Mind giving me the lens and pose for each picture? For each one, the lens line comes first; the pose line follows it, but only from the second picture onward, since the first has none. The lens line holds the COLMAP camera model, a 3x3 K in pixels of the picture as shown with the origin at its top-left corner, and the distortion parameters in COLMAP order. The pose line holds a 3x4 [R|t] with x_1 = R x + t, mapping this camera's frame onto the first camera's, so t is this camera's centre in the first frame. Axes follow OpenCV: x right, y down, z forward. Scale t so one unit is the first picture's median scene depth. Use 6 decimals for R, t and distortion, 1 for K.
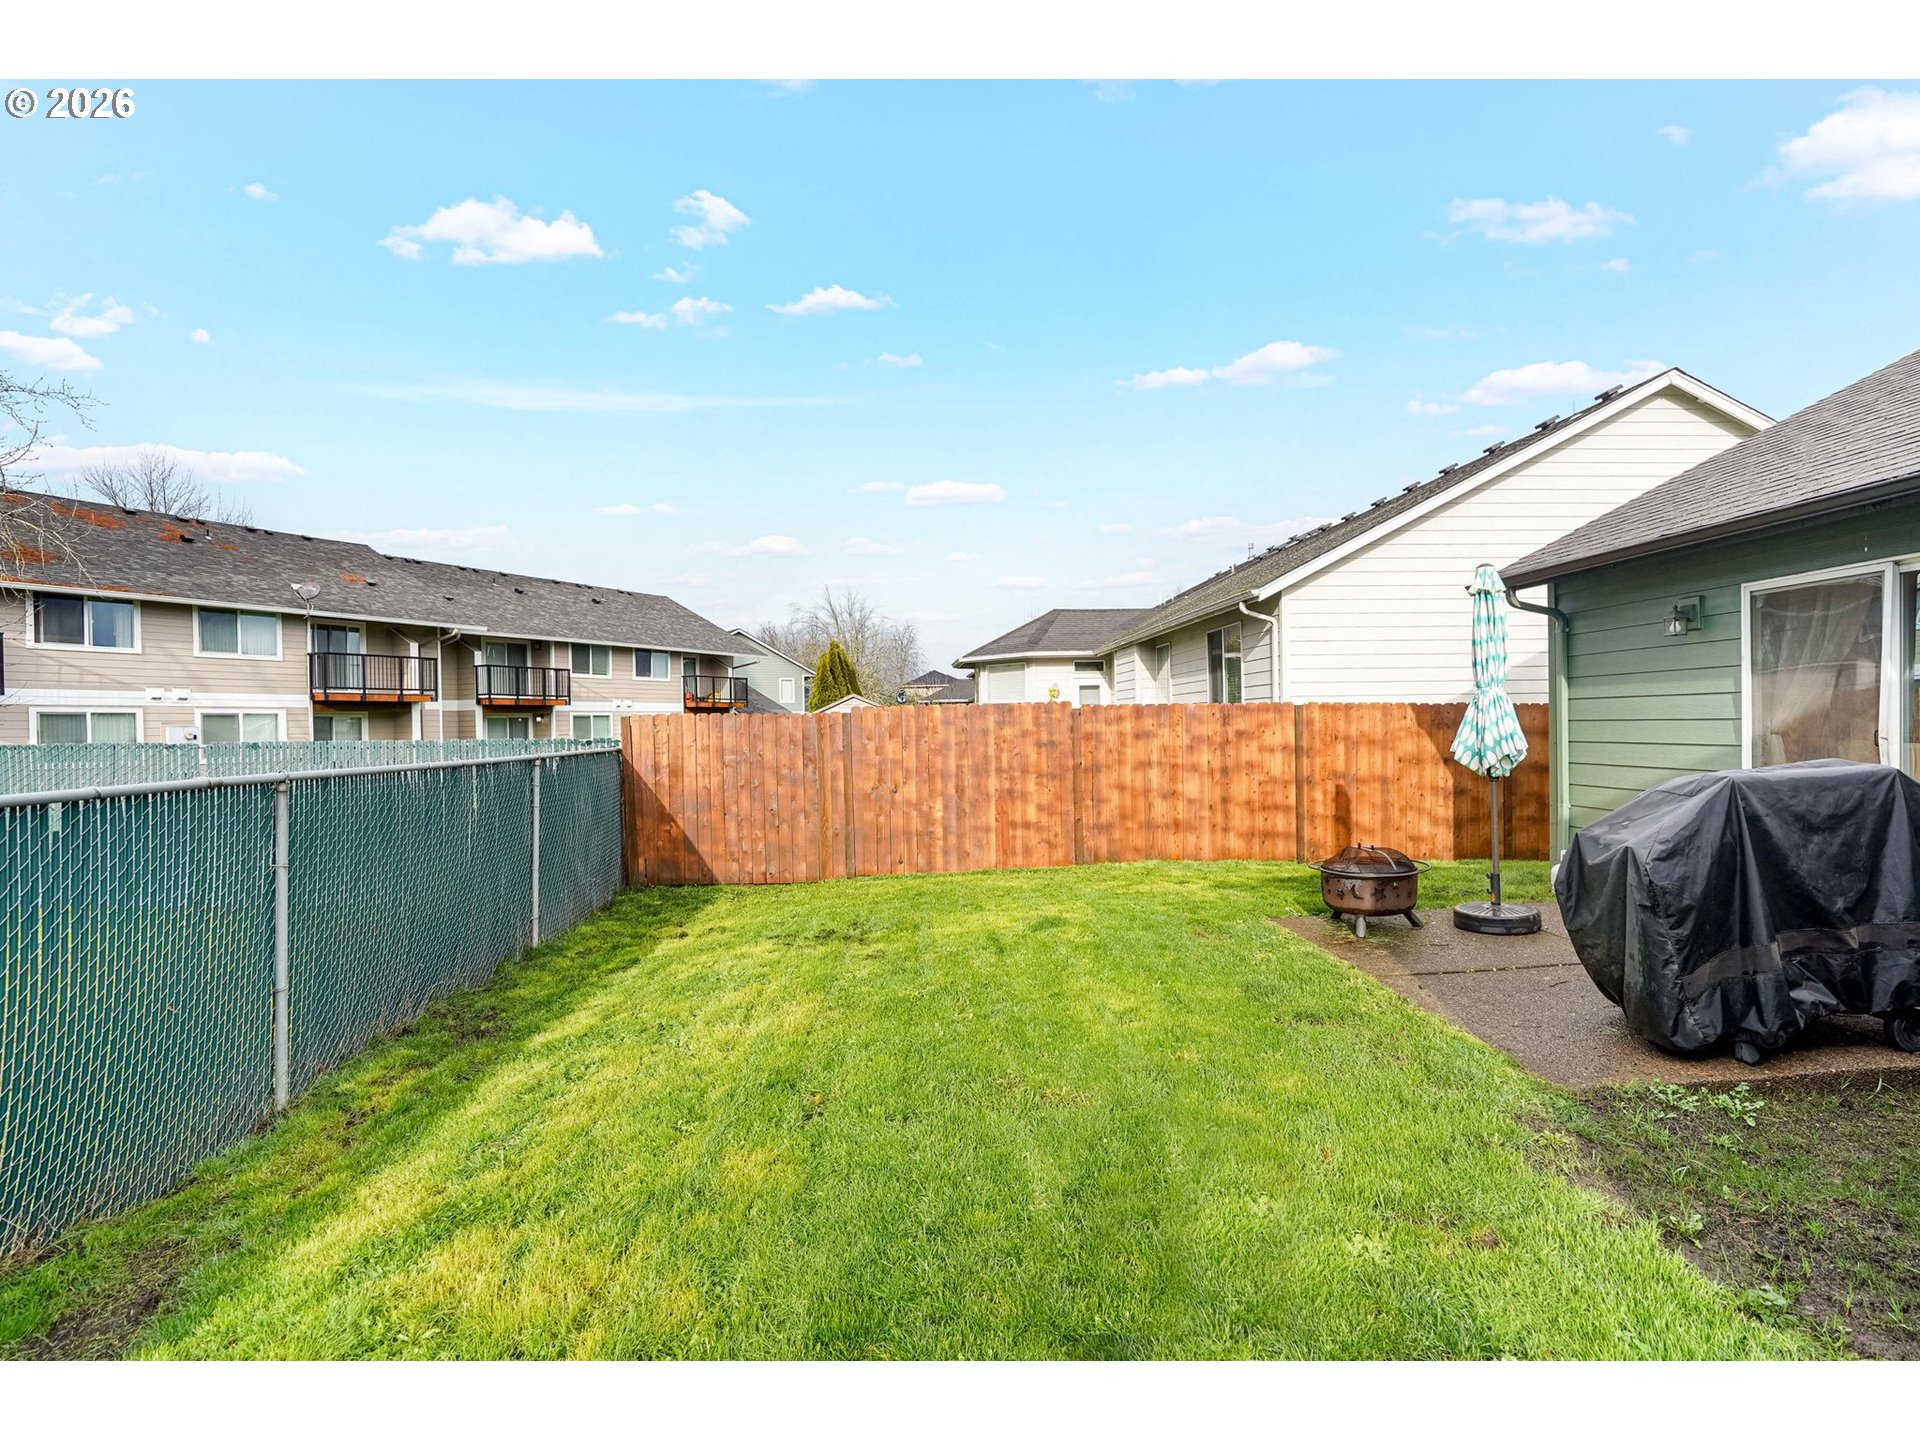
lens RADIAL K [[923.3, 0, 953.0], [0, 923.3, 719.7], [0, 0, 1]] dist [-0.020553, 0.017345]
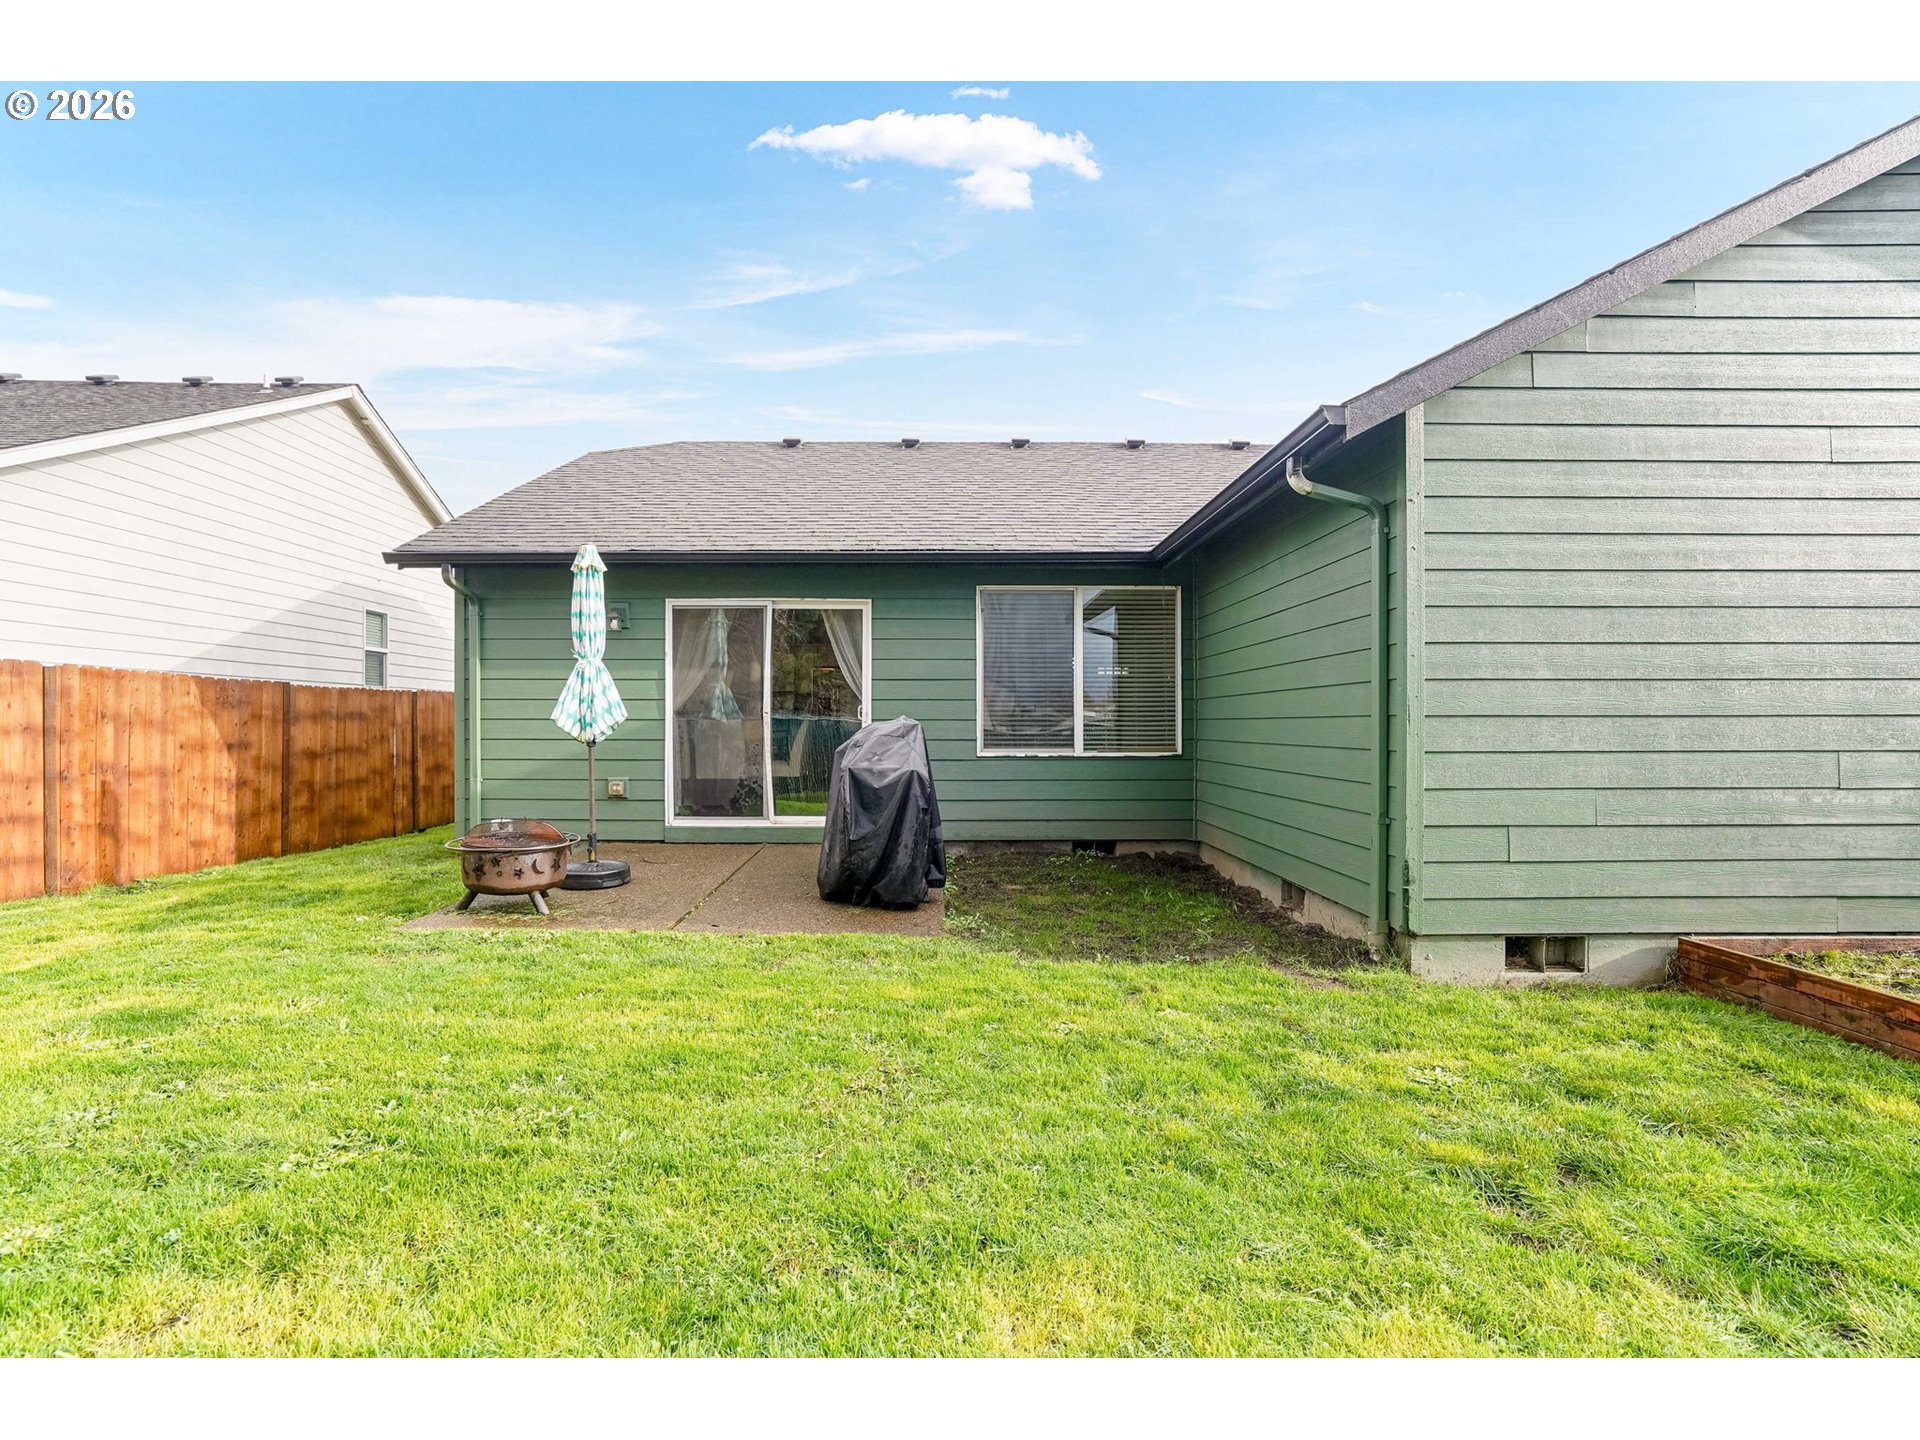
lens RADIAL K [[893.2, 0, 900.5], [0, 893.2, 733.5], [0, 0, 1]] dist [-0.012297, 0.001843]
pose [[0.025077, 0.012234, 0.999611, -0.263040], [-0.009258, 0.999885, -0.012005, 0.036349], [-0.999643, -0.008954, 0.025188, 0.364458]]
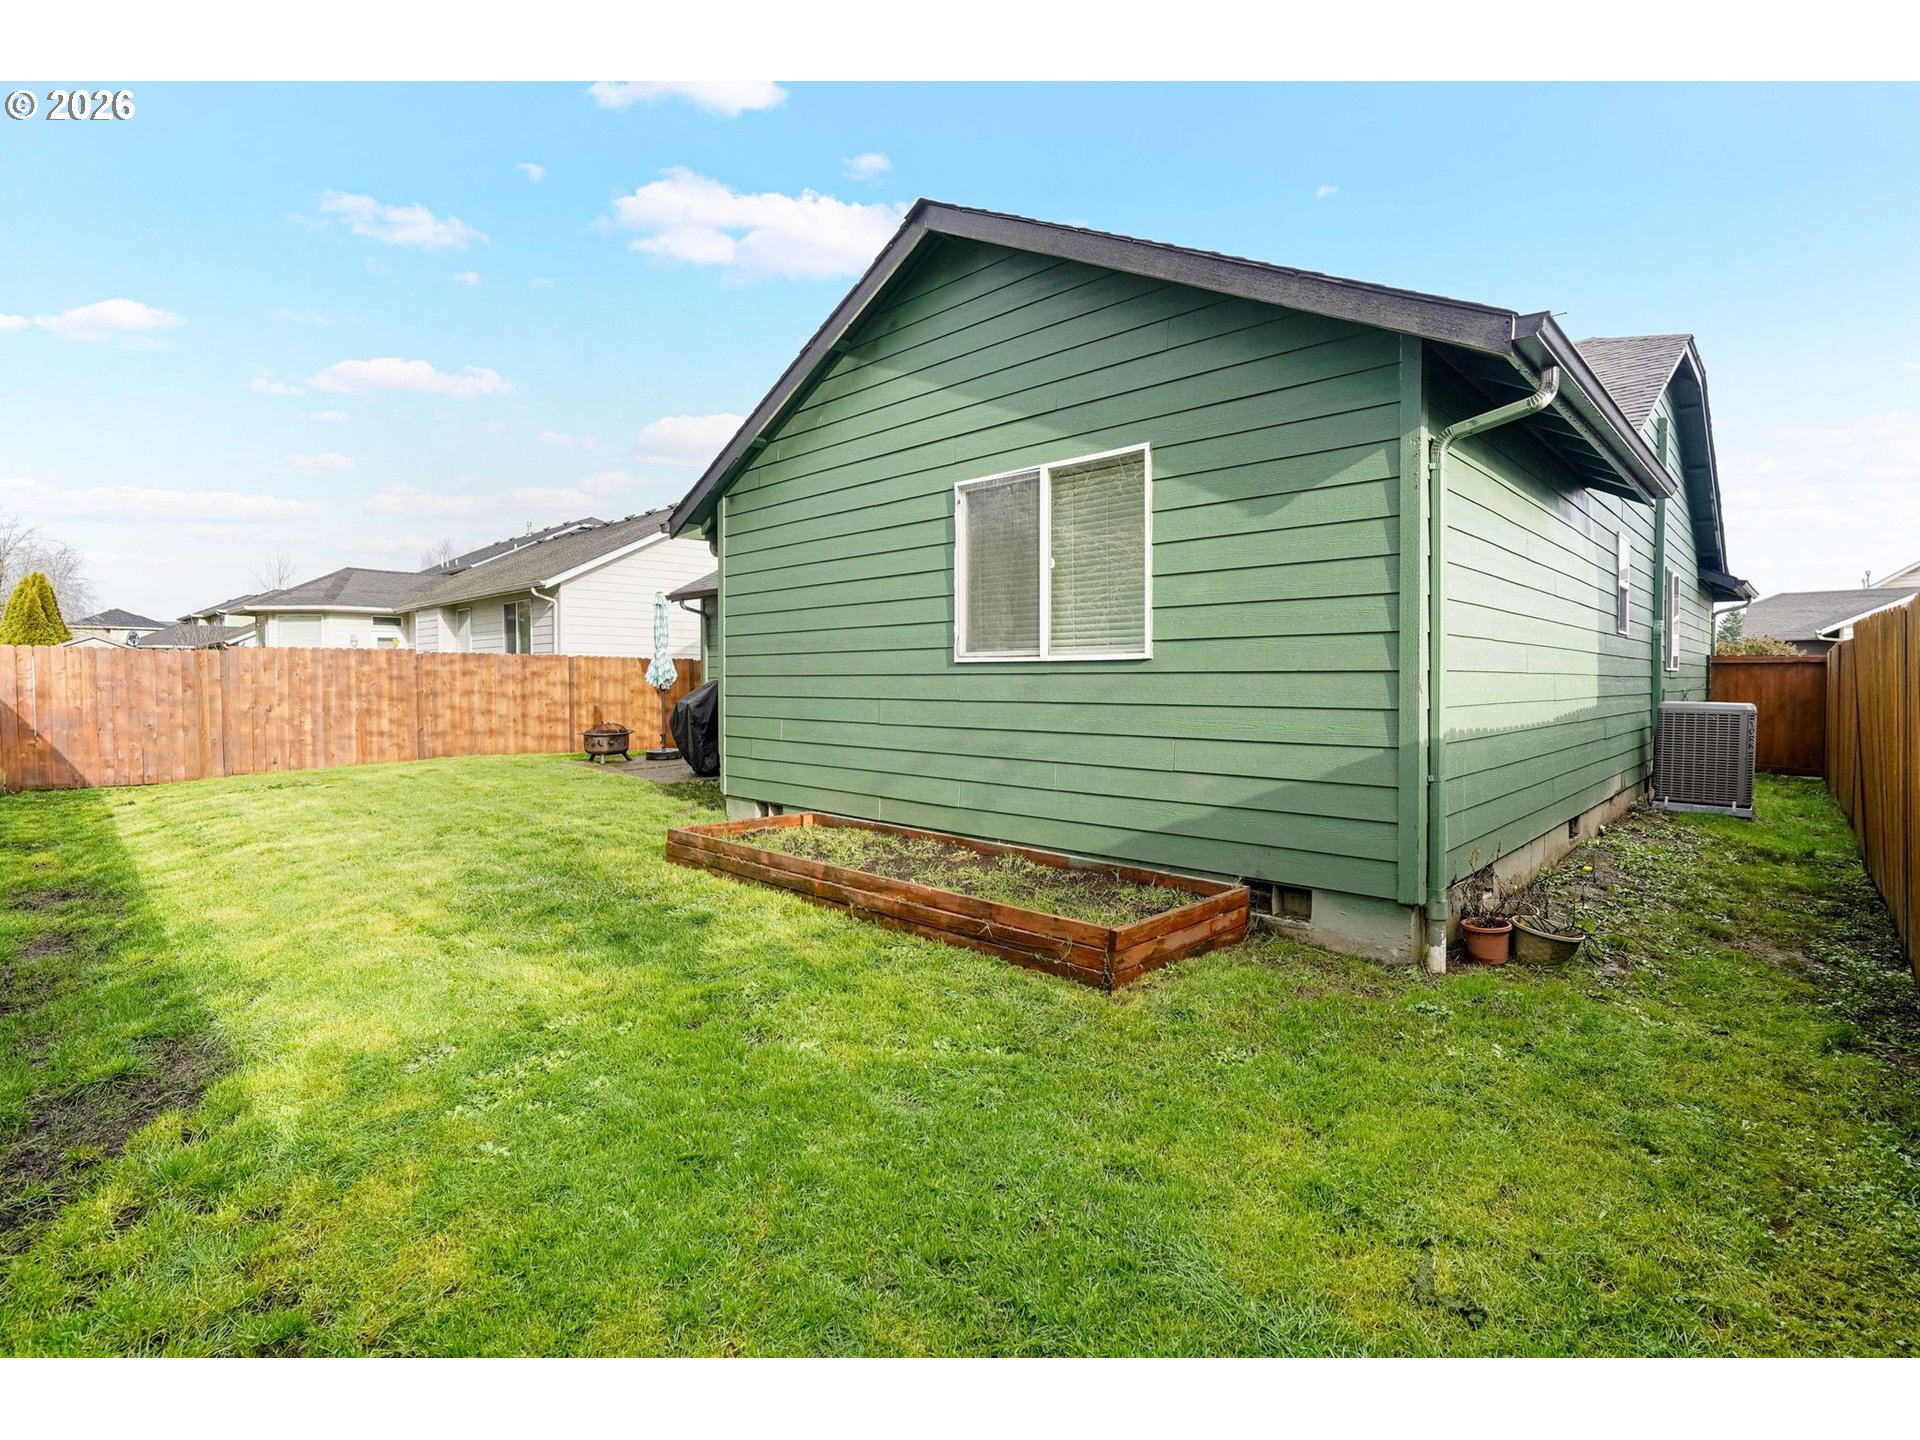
lens RADIAL K [[923.3, 0, 956.2], [0, 923.3, 715.1], [0, 0, 1]] dist [-0.020553, 0.017345]
pose [[0.725031, -0.010116, 0.688642, -0.249153], [-0.015479, 0.999400, 0.030977, 0.025994], [-0.688542, -0.033119, 0.724440, -0.640287]]
